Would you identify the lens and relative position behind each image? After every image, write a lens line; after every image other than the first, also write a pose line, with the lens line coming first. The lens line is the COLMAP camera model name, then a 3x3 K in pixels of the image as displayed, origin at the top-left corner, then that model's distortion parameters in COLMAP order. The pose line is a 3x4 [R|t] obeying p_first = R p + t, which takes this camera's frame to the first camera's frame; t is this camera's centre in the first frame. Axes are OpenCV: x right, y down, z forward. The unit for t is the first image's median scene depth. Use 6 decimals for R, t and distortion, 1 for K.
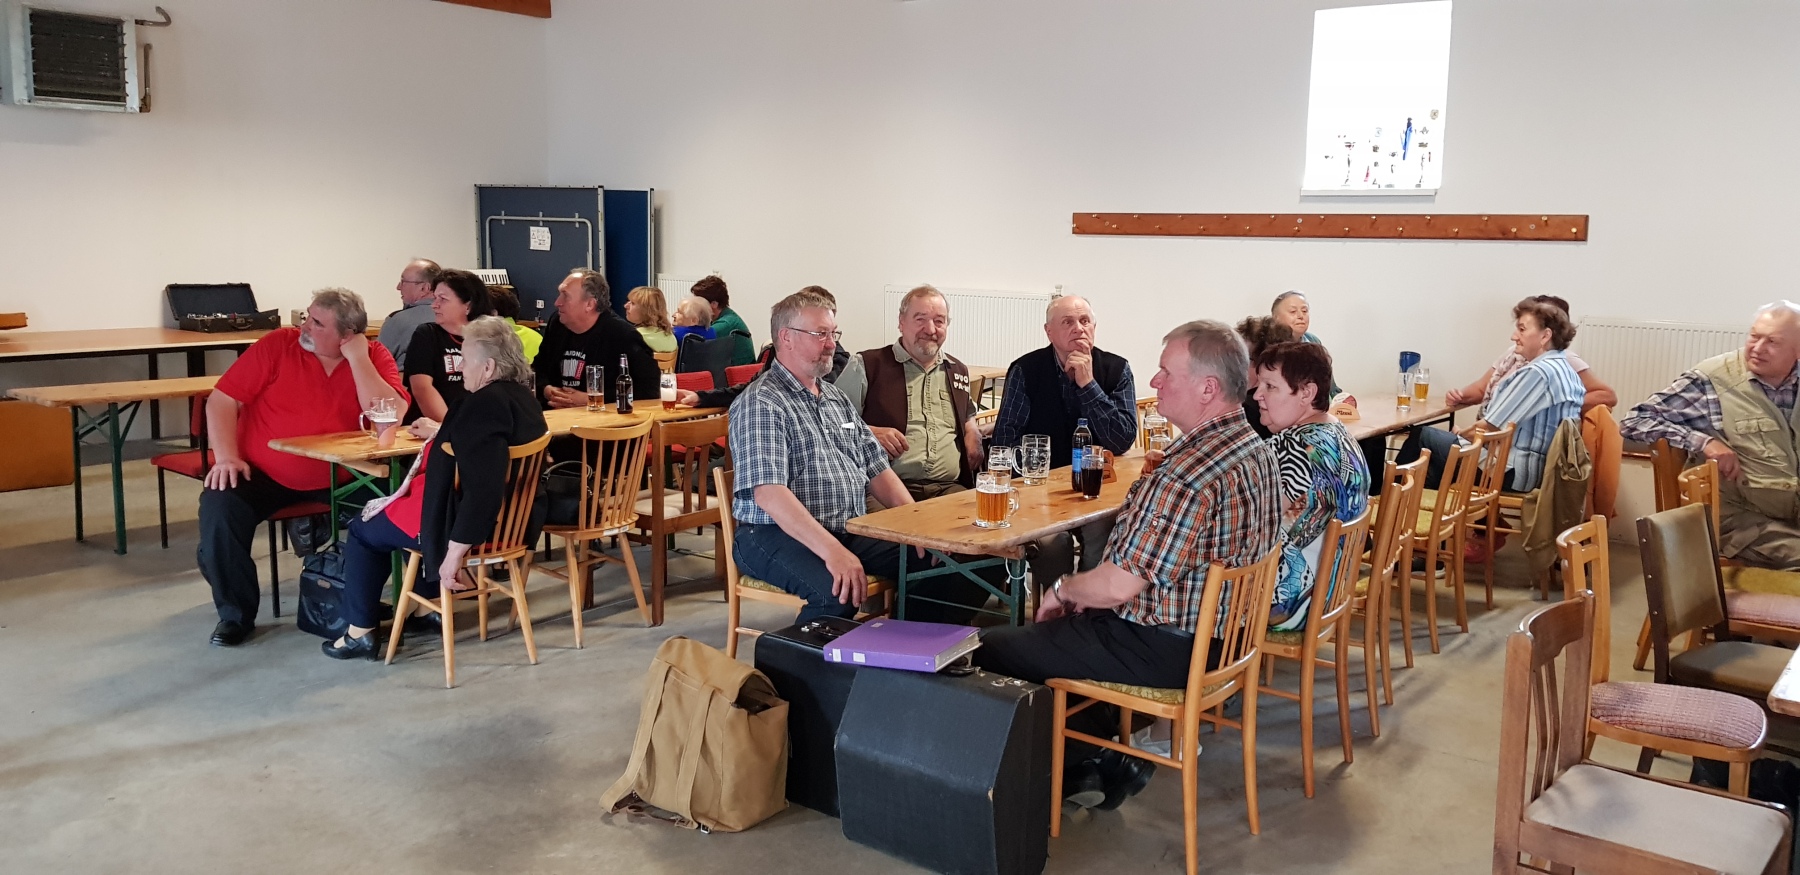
lens RADIAL K [[1394.8, 0, 900.0], [0, 1394.8, 393.9], [0, 0, 1]] dist [0.101895, -0.123487]
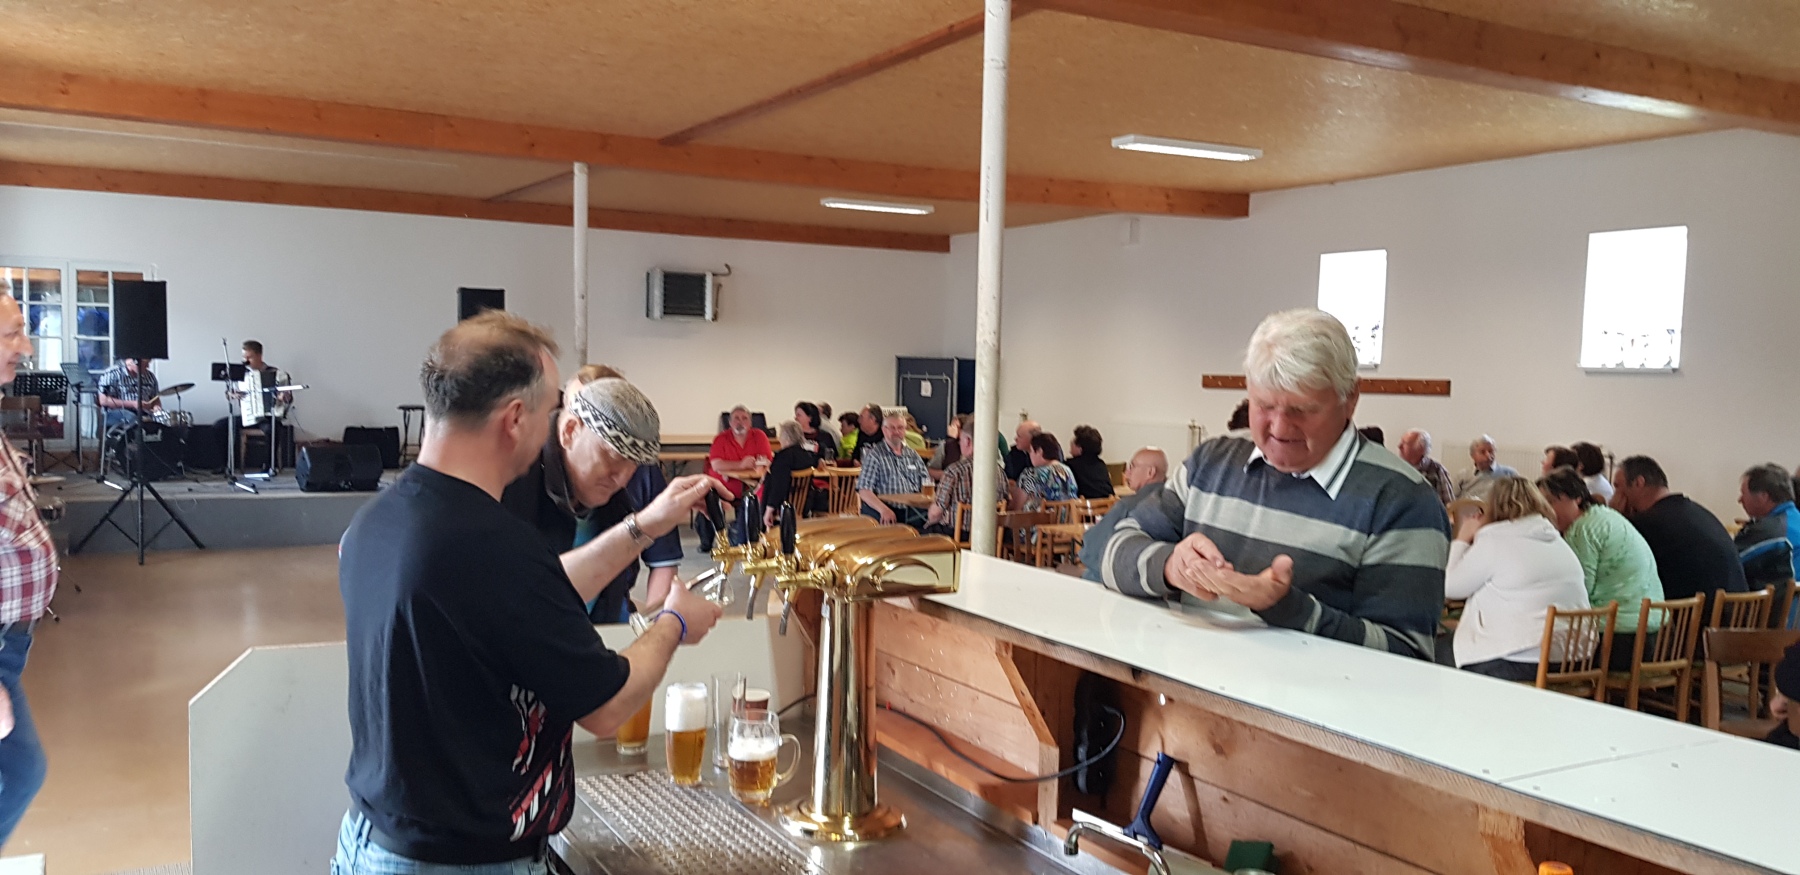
lens RADIAL K [[1432.5, 0, 973.4], [0, 1432.5, 435.4], [0, 0, 1]] dist [-0.012472, -0.003511]
pose [[0.929582, 0.021449, -0.367992, 0.460495], [-0.051817, 0.995997, -0.072842, 0.069548], [0.364956, 0.086781, 0.926971, -0.583317]]
